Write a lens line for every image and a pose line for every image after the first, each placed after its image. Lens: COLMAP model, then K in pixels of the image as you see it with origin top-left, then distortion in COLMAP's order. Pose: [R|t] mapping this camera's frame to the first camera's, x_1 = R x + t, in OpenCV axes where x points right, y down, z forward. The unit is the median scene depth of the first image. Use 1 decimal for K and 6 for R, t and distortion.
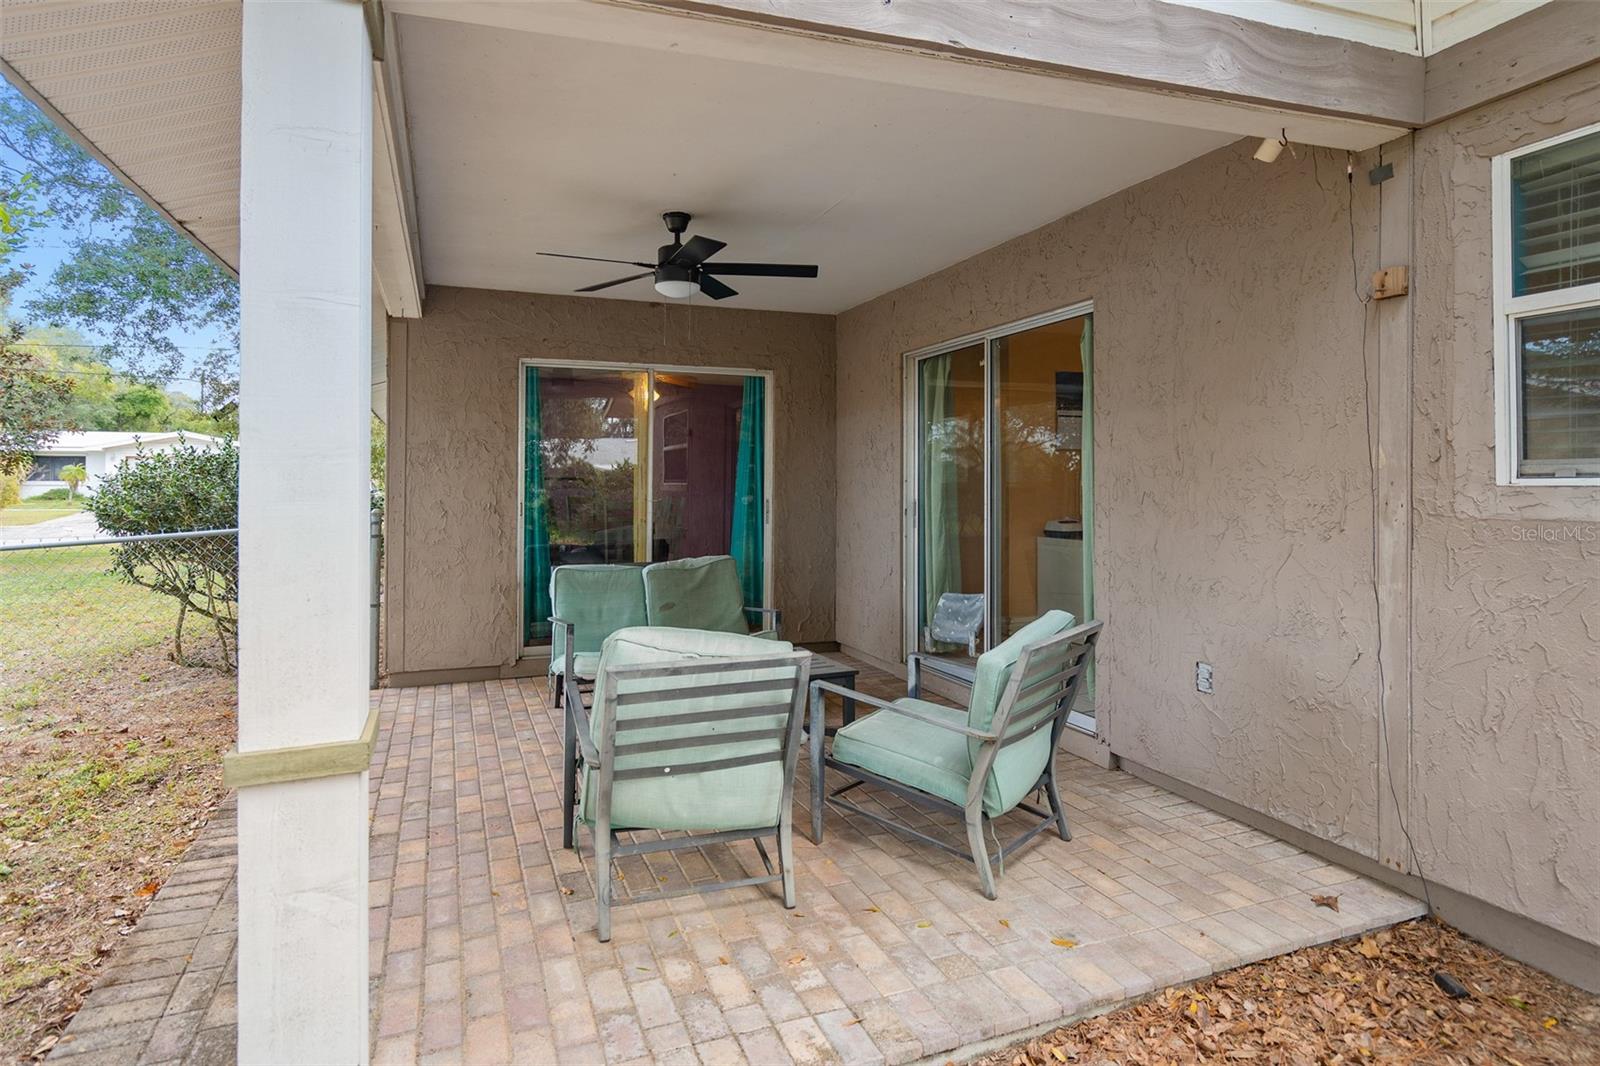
lens RADIAL K [[885.7, 0, 789.0], [0, 885.7, 471.0], [0, 0, 1]] dist [0.004324, 0.000293]
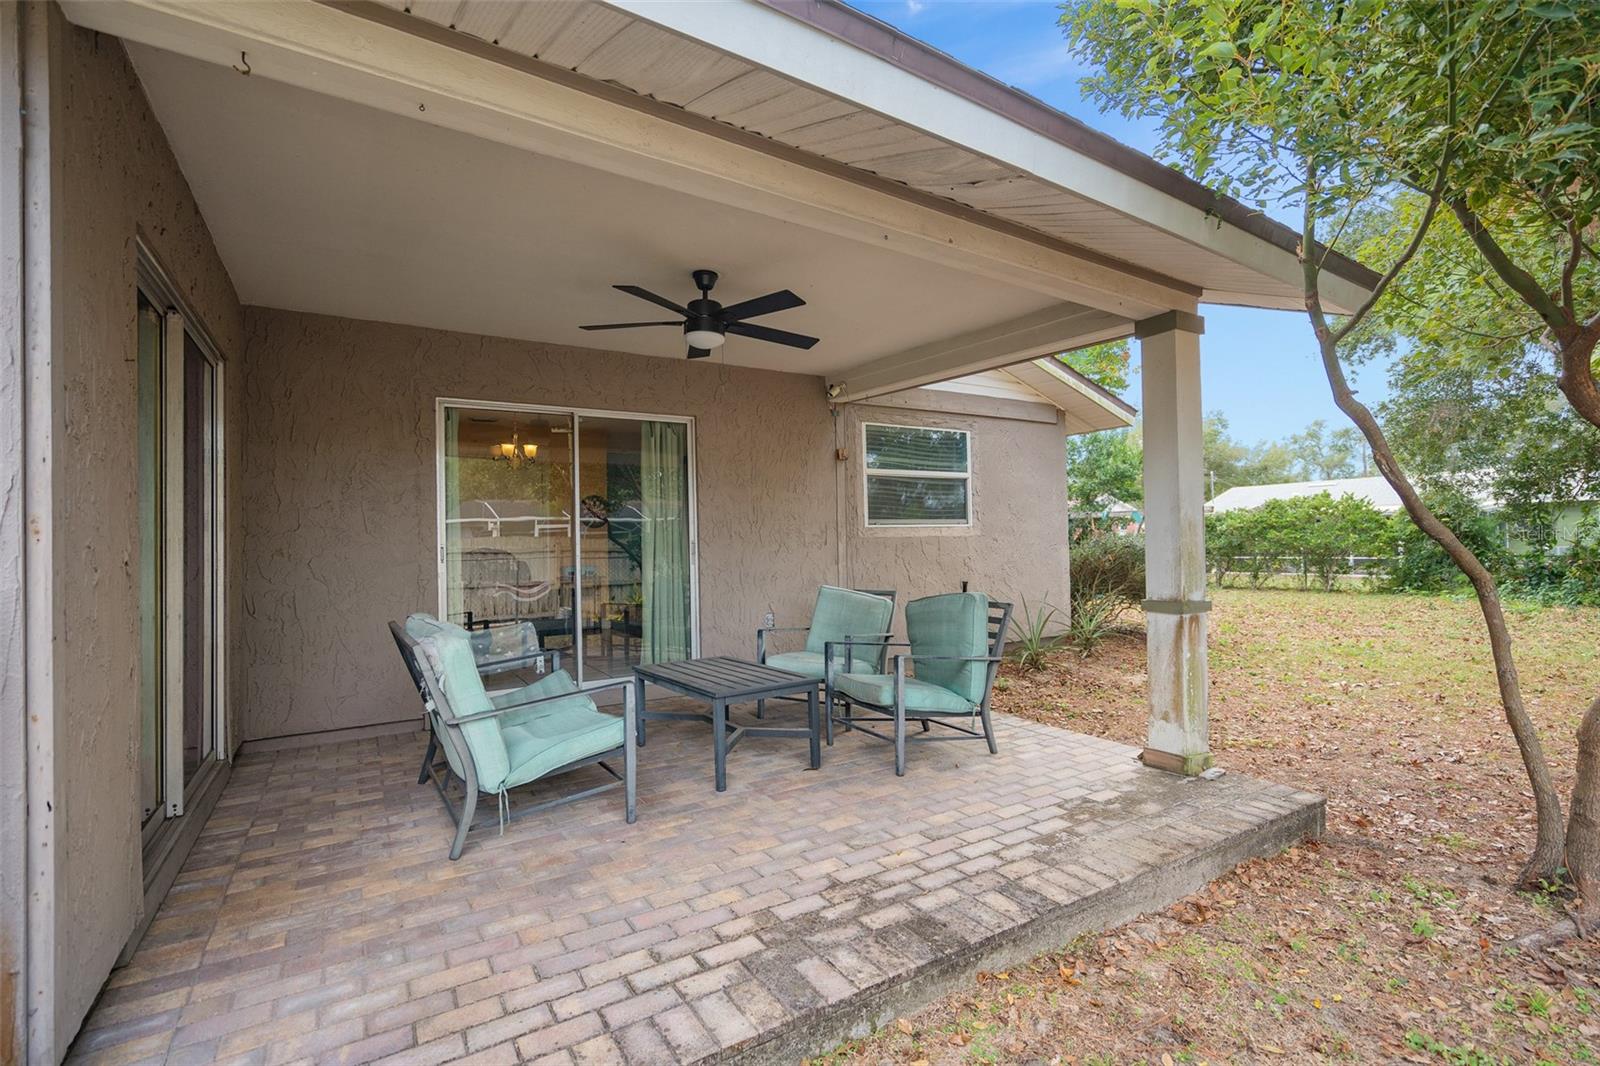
lens RADIAL K [[722.5, 0, 808.2], [0, 722.5, 535.9], [0, 0, 1]] dist [-0.003449, 0.001165]
pose [[-0.198197, 0.014120, 0.980061, -1.514657], [0.003766, 0.999900, -0.013644, 0.073786], [-0.980155, 0.000987, -0.198230, 1.552411]]
